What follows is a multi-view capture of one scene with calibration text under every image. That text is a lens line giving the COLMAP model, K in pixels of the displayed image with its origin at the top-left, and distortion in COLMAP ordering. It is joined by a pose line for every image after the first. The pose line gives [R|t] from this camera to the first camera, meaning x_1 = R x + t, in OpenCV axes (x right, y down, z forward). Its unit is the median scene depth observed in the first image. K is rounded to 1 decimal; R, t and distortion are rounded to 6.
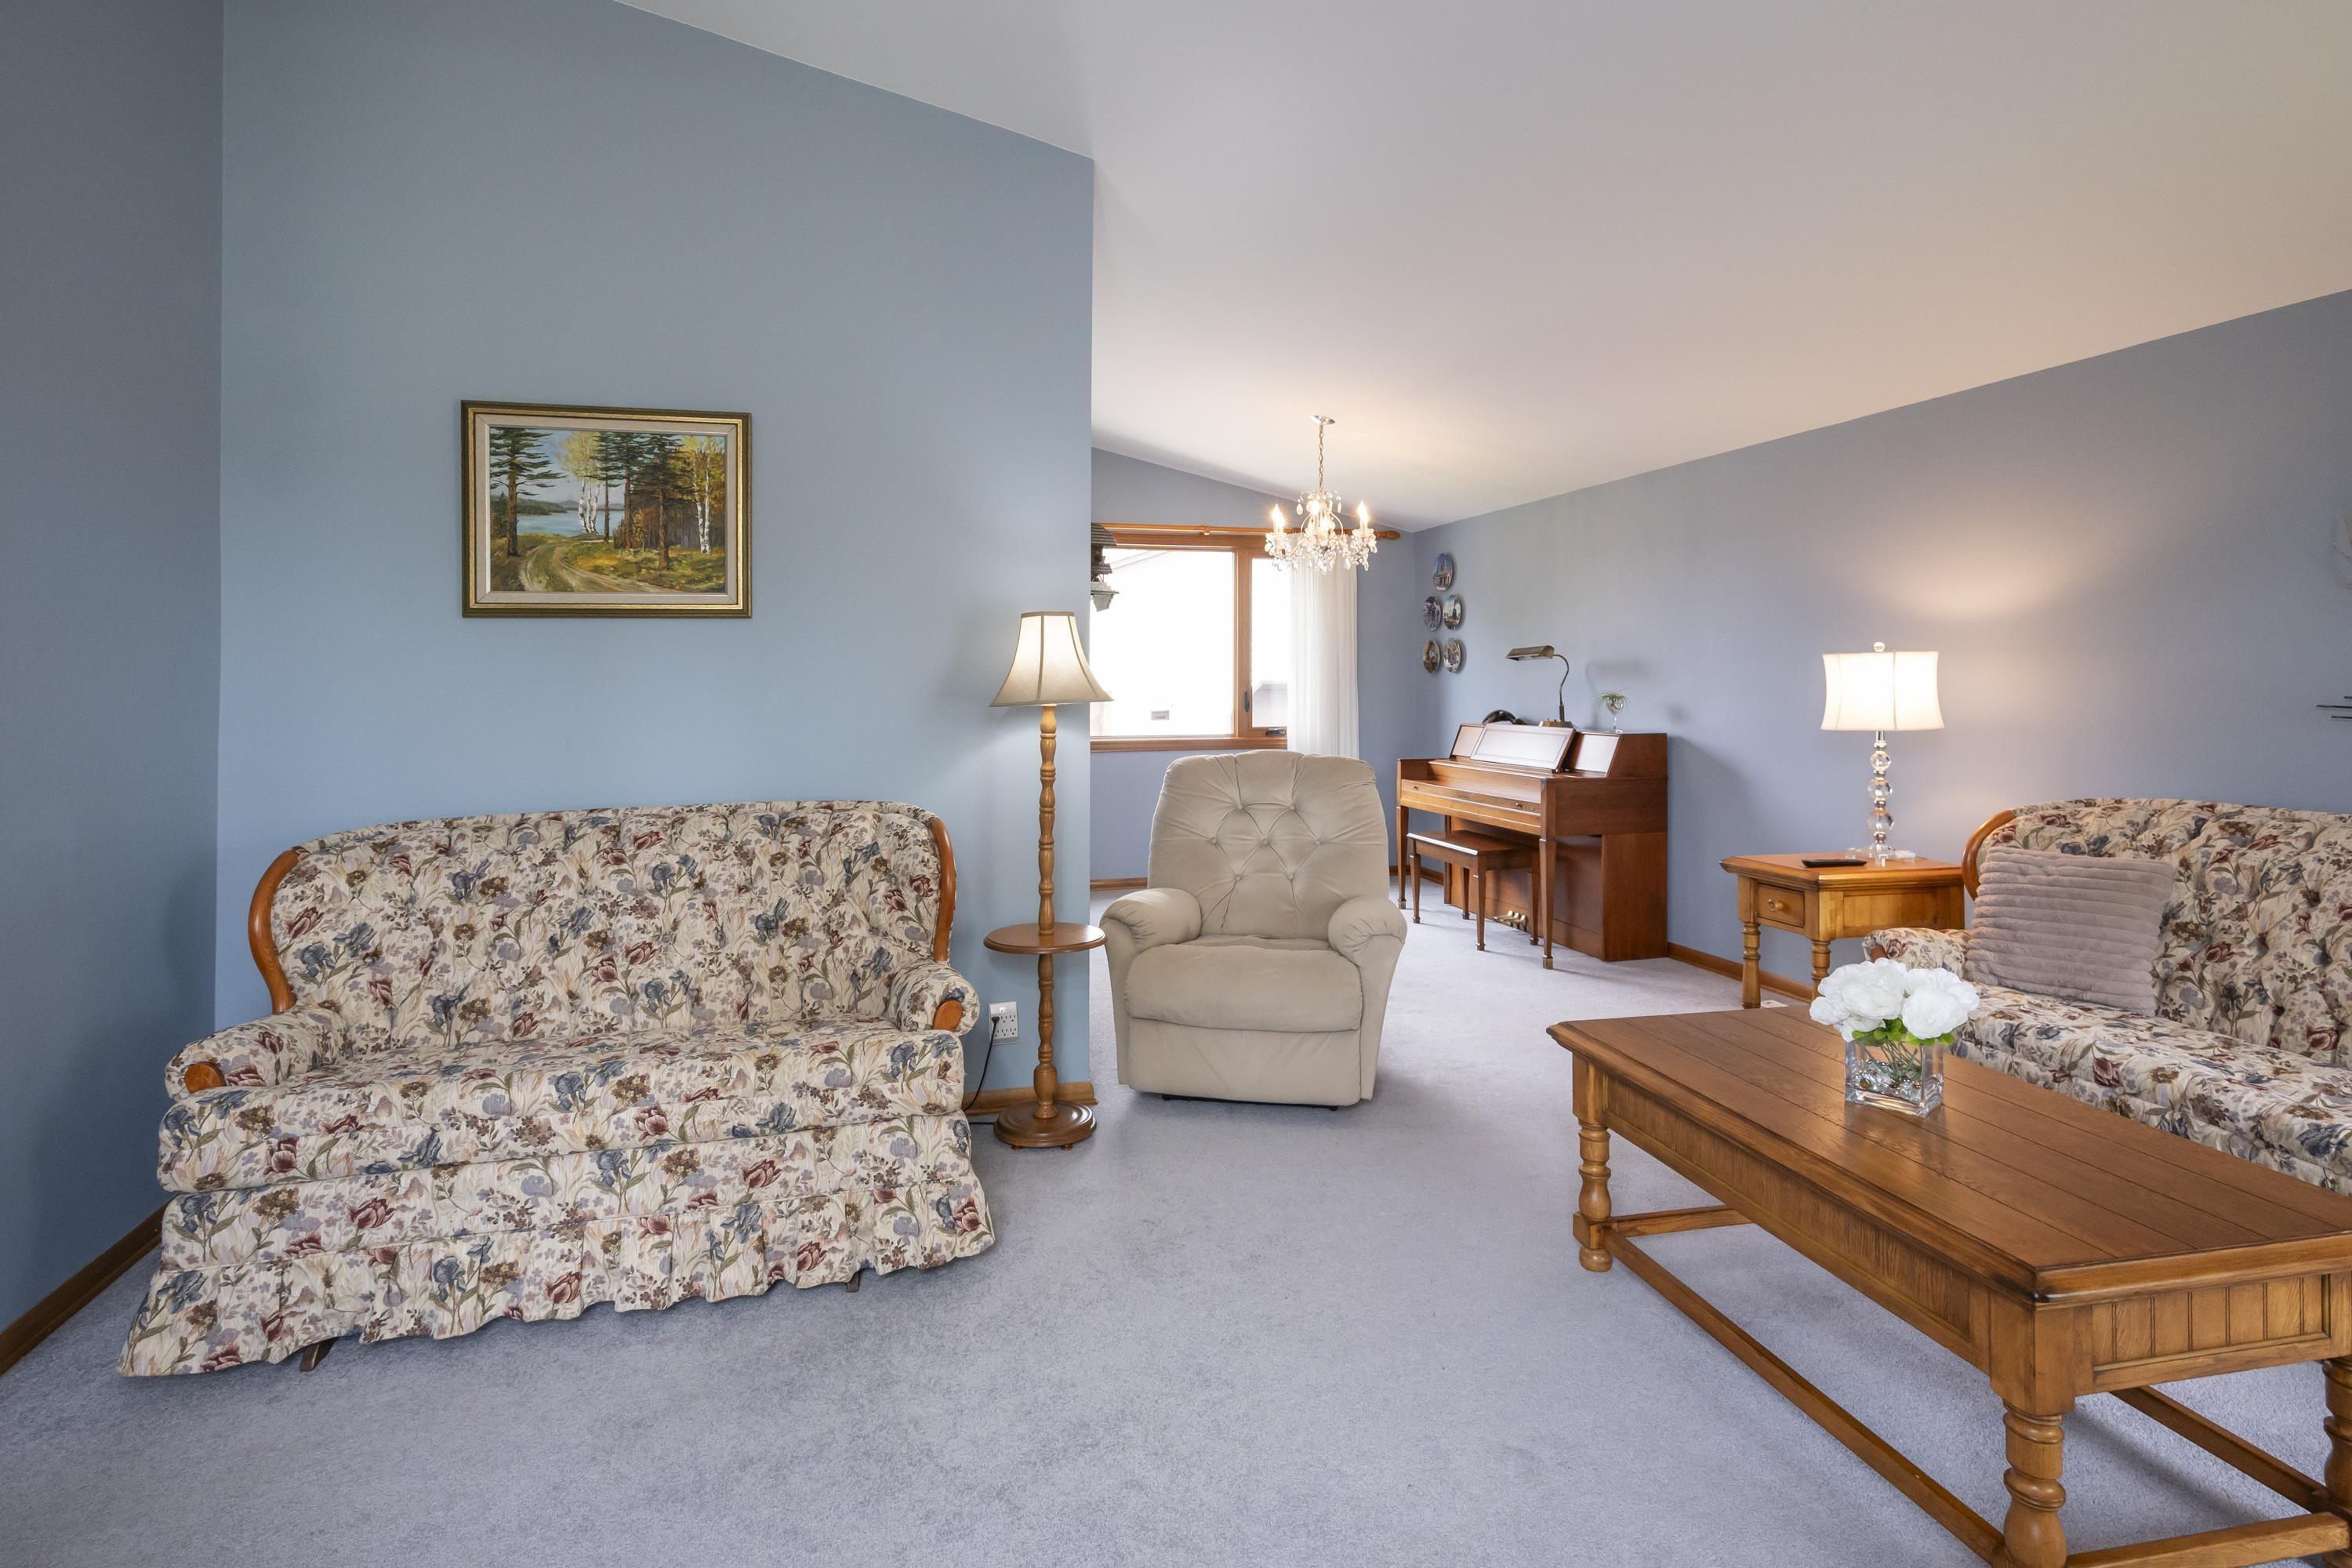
lens RADIAL K [[1194.4, 0, 1208.5], [0, 1194.4, 677.5], [0, 0, 1]] dist [-0.004338, 0.002017]
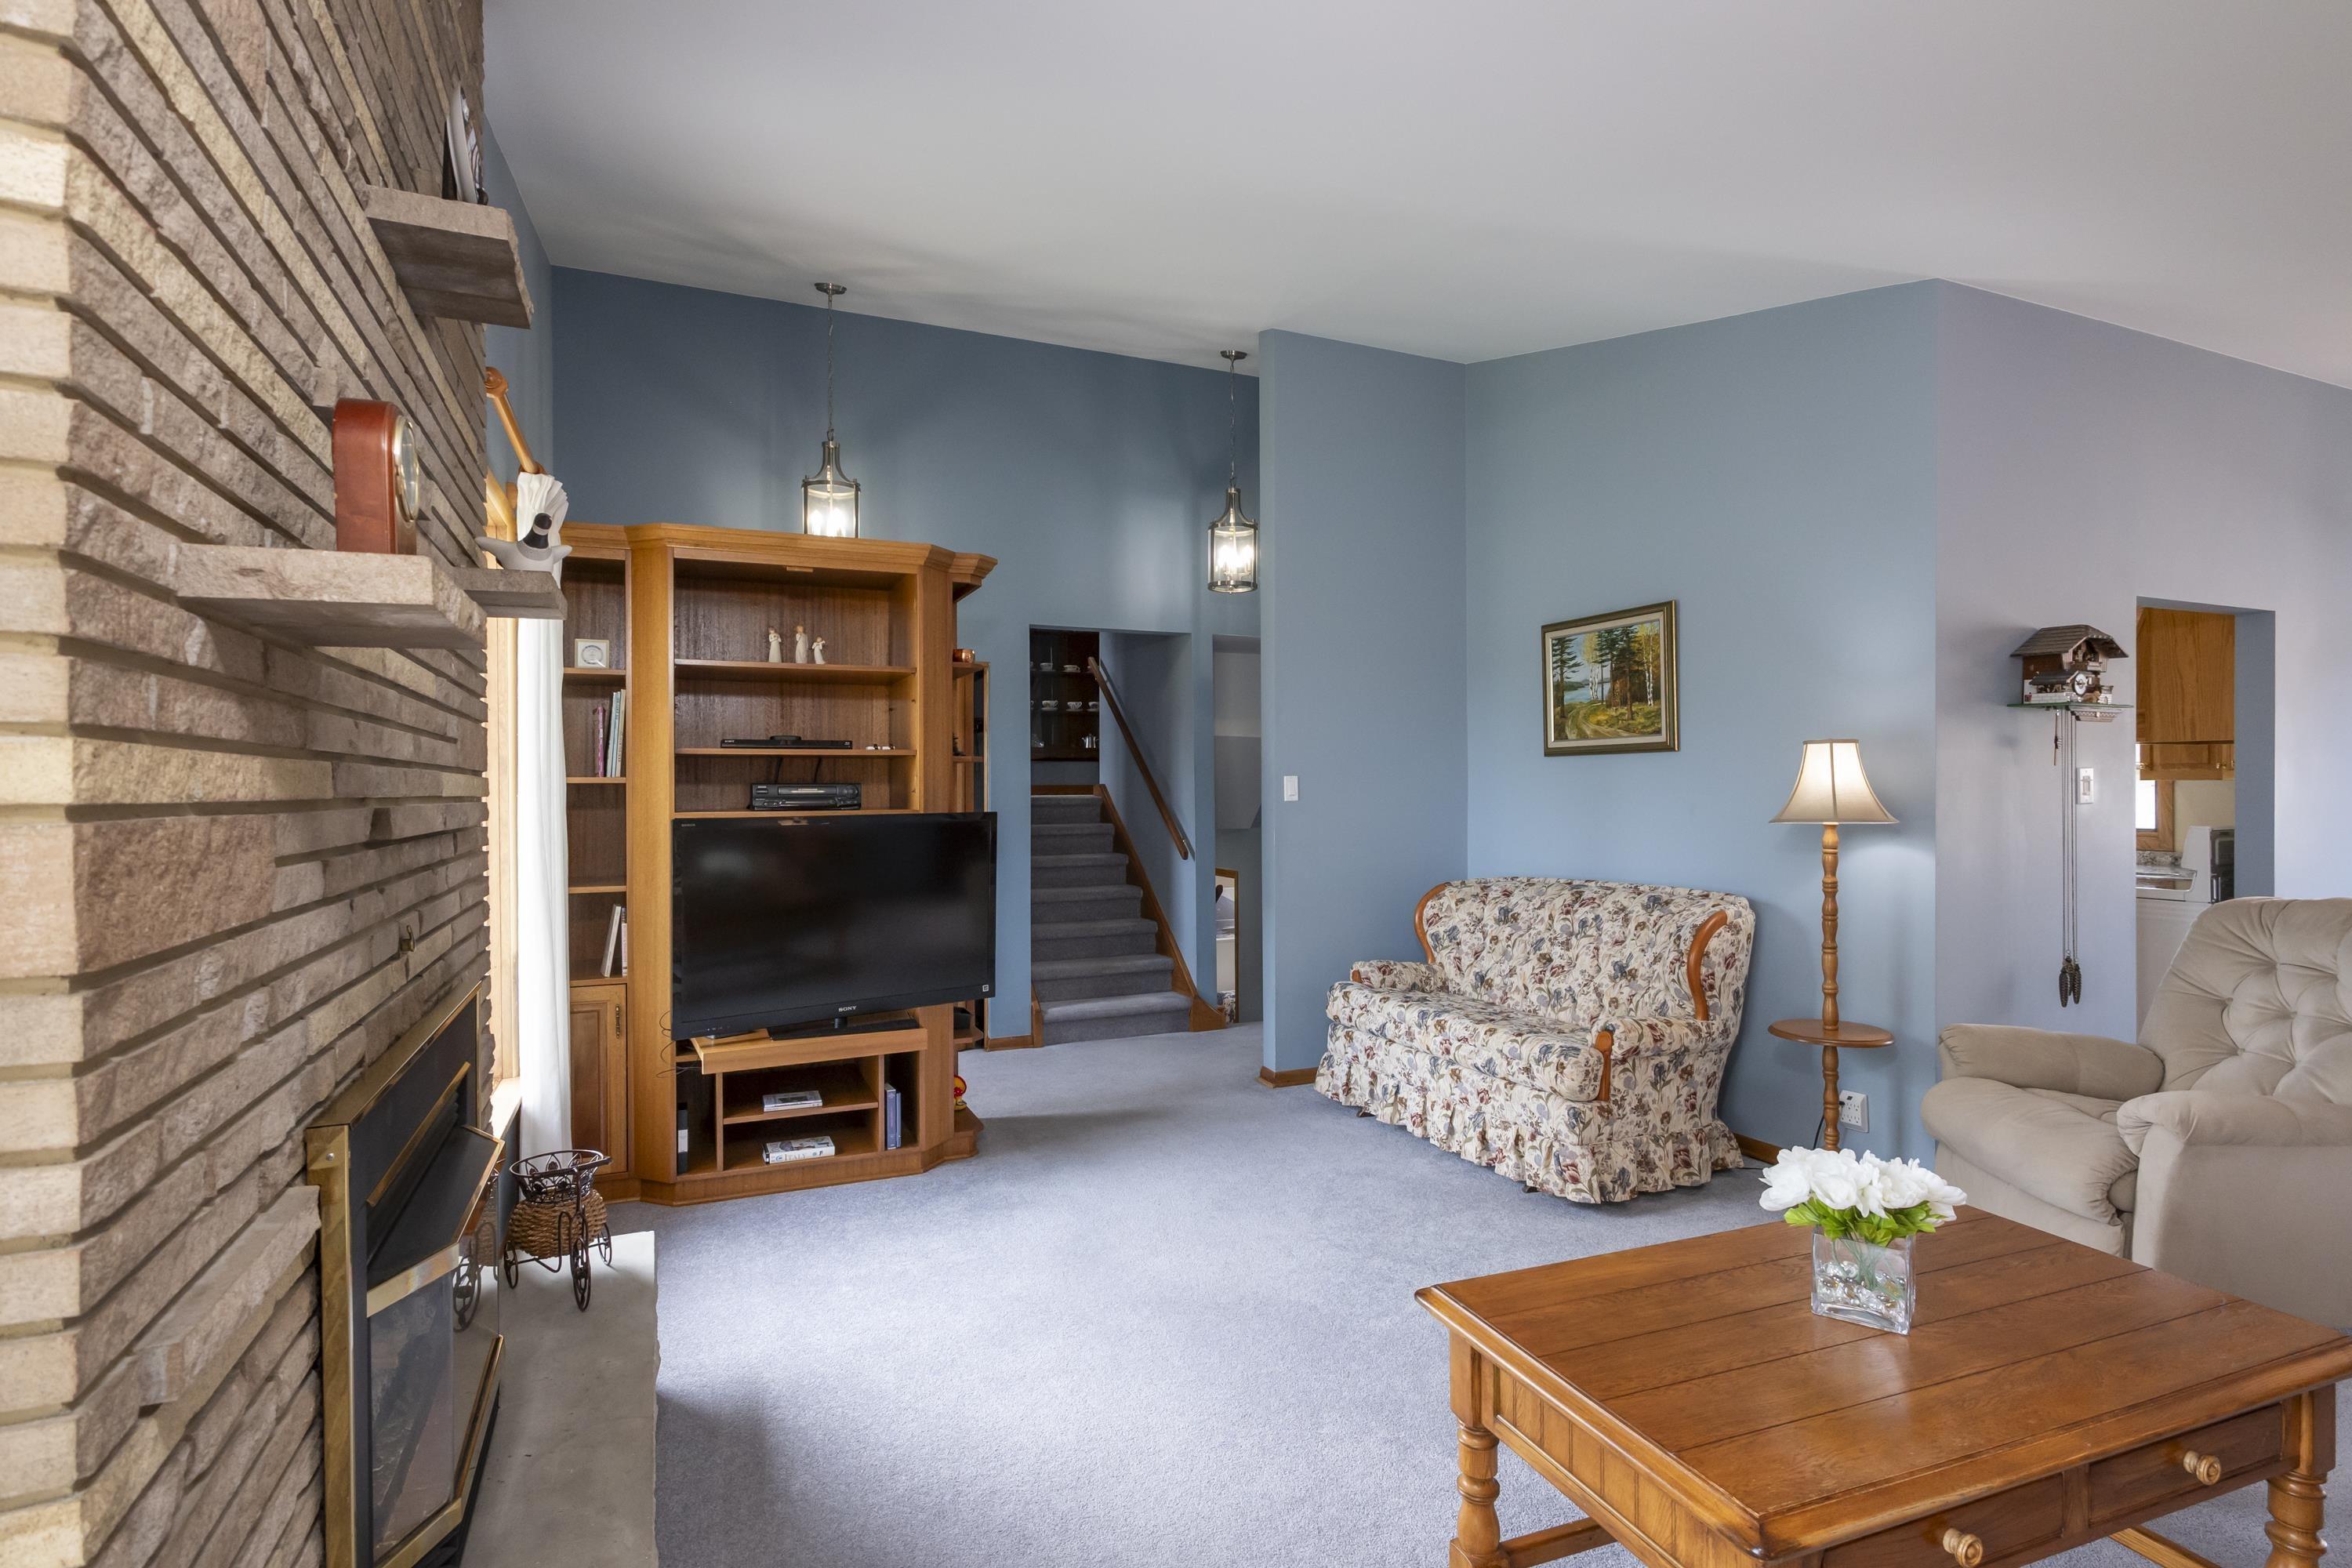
lens RADIAL K [[1194.4, 0, 1184.7], [0, 1194.4, 783.3], [0, 0, 1]] dist [-0.004338, 0.002017]
pose [[0.146000, 0.003688, -0.989278, 1.105348], [0.009541, 0.999941, 0.005136, -0.032085], [0.989239, -0.010189, 0.145956, 0.312375]]
